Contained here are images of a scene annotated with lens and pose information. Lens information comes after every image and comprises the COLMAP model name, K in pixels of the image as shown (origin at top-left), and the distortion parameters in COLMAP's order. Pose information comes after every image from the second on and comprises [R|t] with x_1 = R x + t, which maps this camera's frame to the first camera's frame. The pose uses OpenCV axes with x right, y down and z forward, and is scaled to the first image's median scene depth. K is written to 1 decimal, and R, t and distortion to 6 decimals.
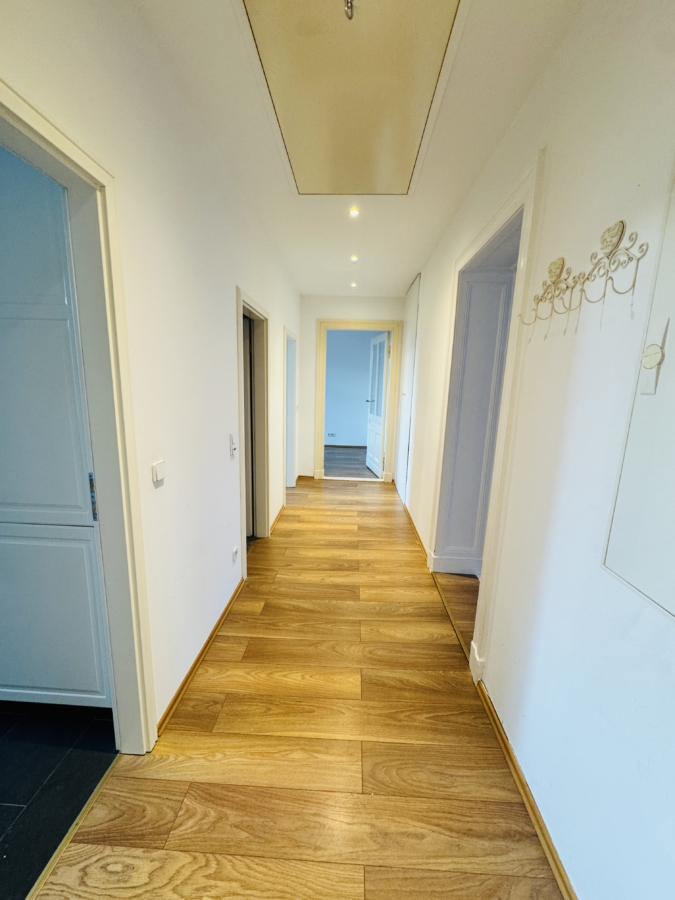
lens RADIAL K [[360.7, 0, 336.6], [0, 360.7, 452.7], [0, 0, 1]] dist [-0.000478, 0.000949]
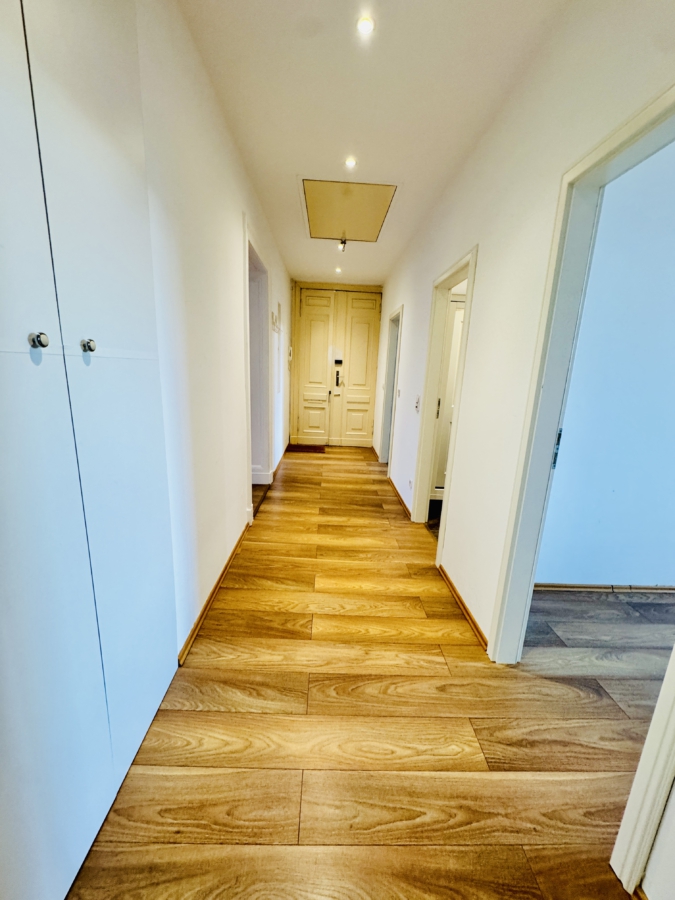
lens RADIAL K [[360.7, 0, 338.4], [0, 360.7, 447.2], [0, 0, 1]] dist [-0.000478, 0.000949]
pose [[-0.994781, -0.050745, -0.088523, 0.092087], [-0.081377, 0.917947, 0.388266, -0.266507], [0.061557, 0.393444, -0.917286, 1.611677]]
